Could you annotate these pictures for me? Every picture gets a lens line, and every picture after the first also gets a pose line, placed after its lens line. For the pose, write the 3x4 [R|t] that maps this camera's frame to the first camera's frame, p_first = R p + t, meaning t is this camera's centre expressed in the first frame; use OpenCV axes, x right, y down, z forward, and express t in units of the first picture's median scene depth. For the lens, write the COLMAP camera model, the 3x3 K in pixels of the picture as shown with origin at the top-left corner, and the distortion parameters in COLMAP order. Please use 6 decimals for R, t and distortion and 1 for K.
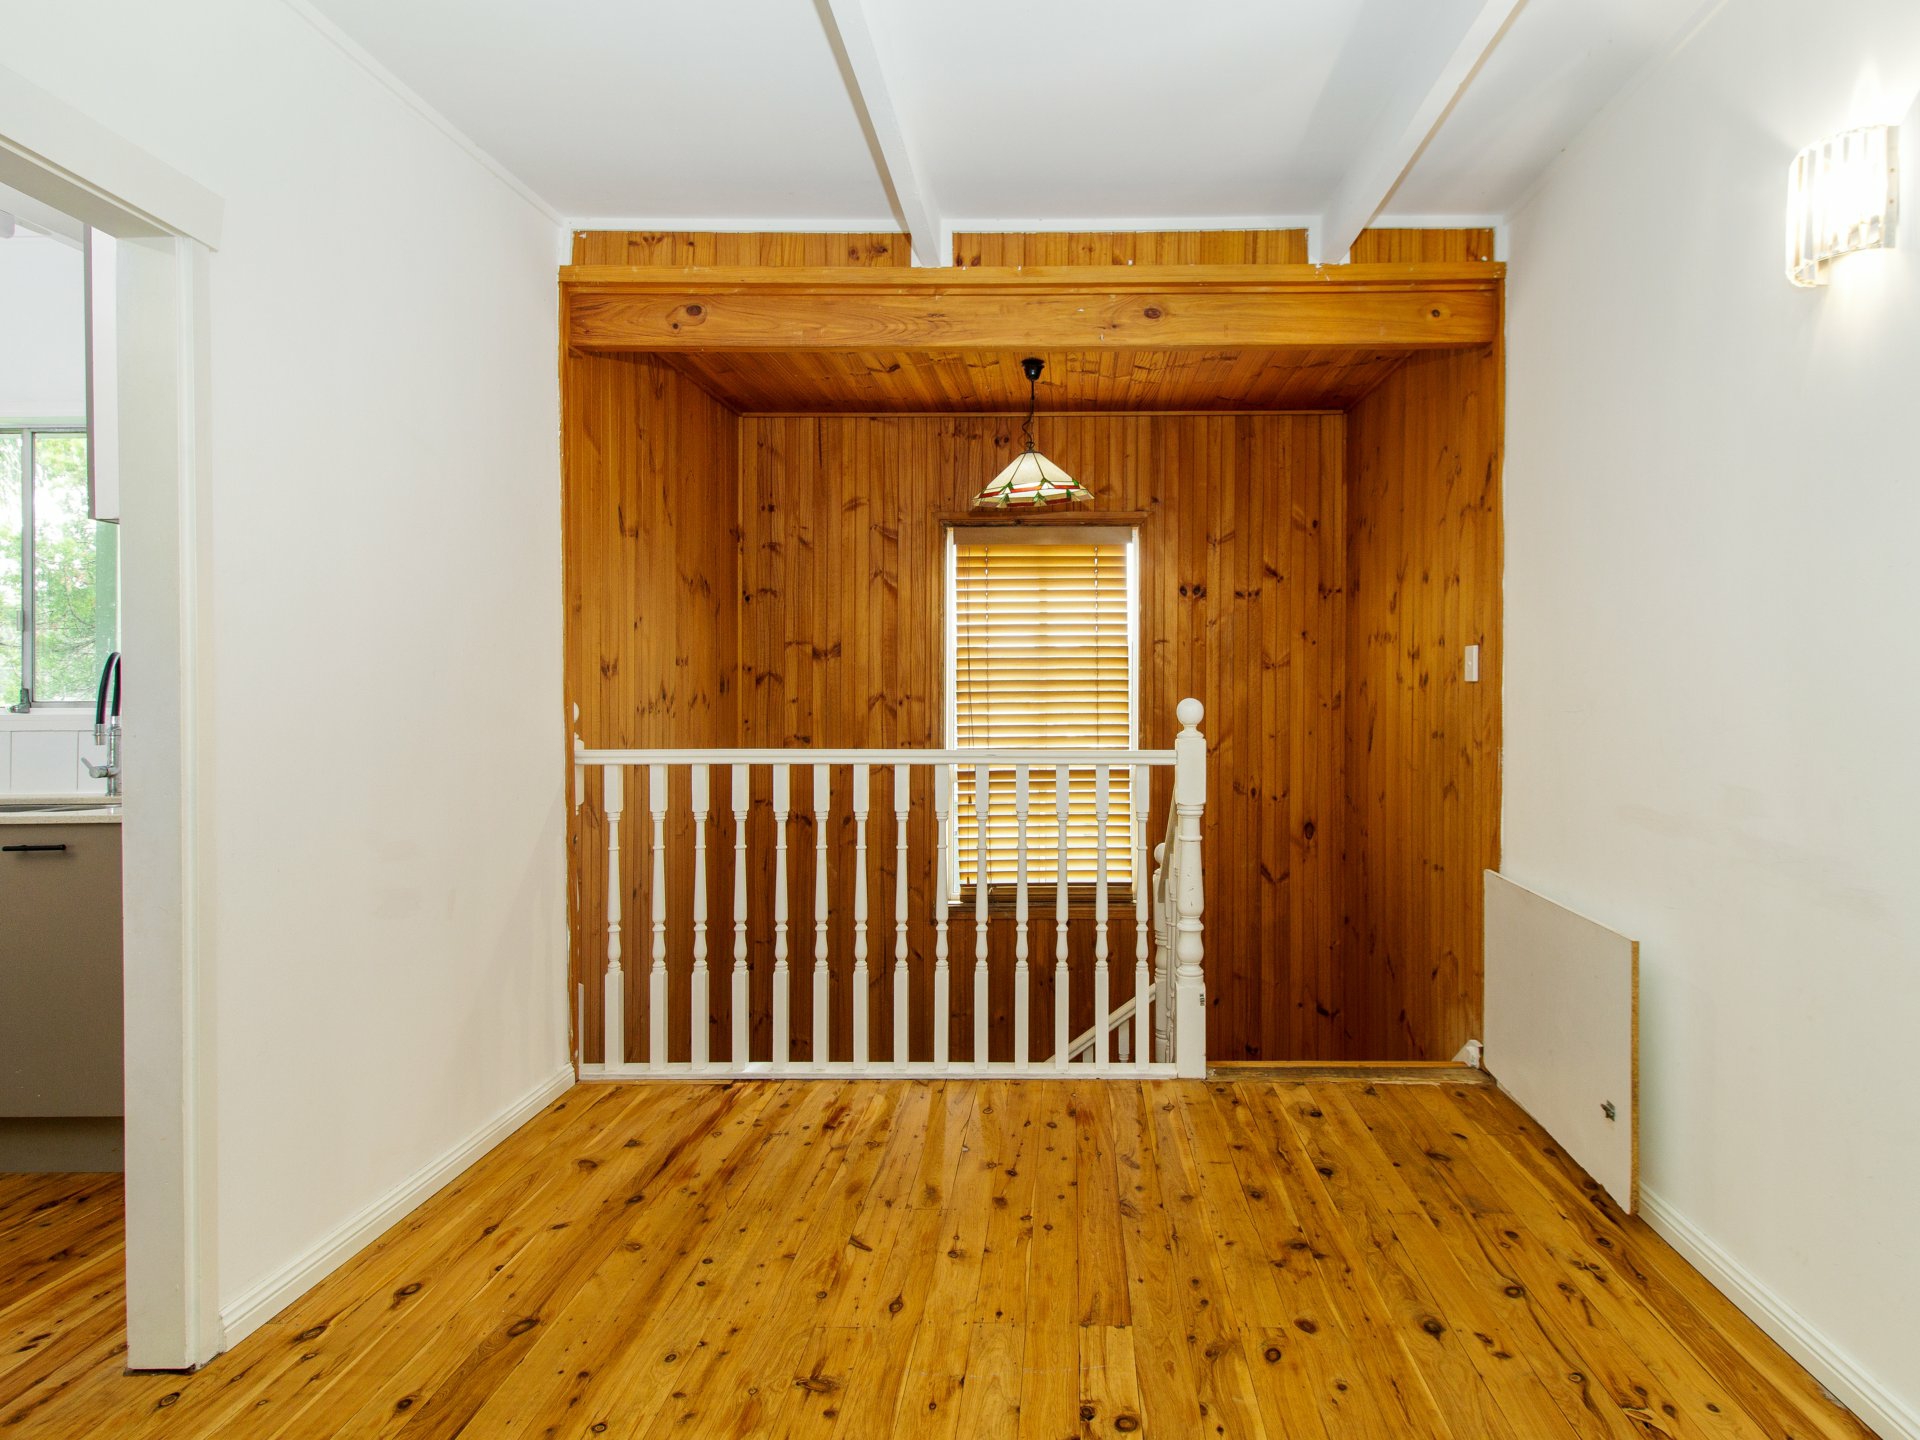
lens RADIAL K [[1032.7, 0, 960.0], [0, 1032.7, 720.0], [0, 0, 1]] dist [0.018133, -0.012477]
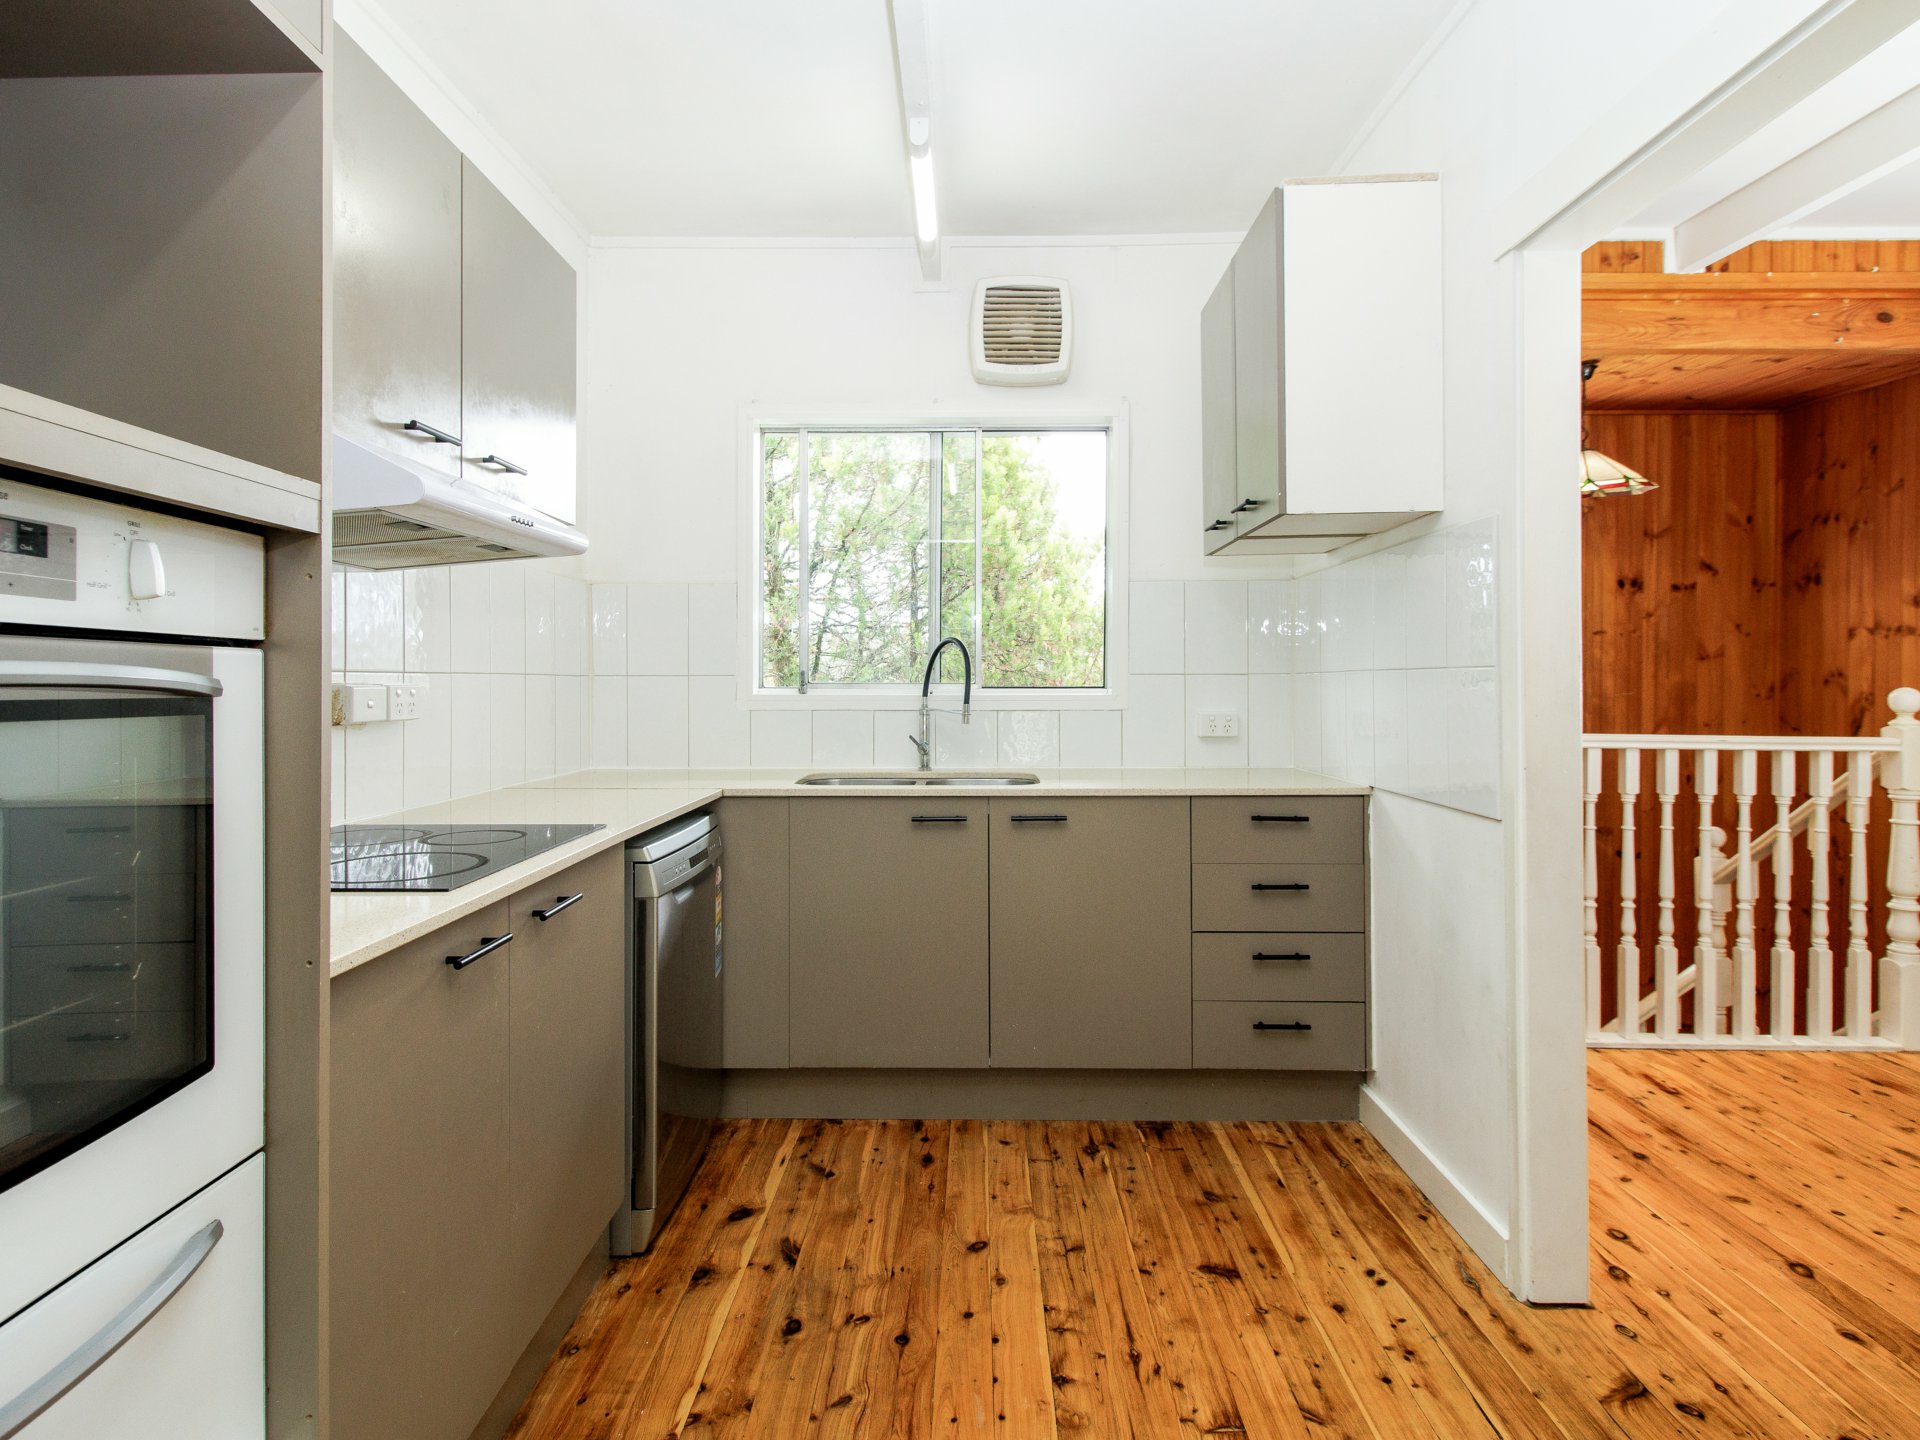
lens RADIAL K [[986.5, 0, 960.0], [0, 986.5, 720.0], [0, 0, 1]] dist [-0.000064, -0.008349]
pose [[0.999312, 0.007215, -0.036378, -0.713885], [-0.006718, 0.999883, 0.013764, 0.003875], [0.036473, -0.013510, 0.999243, -0.020088]]
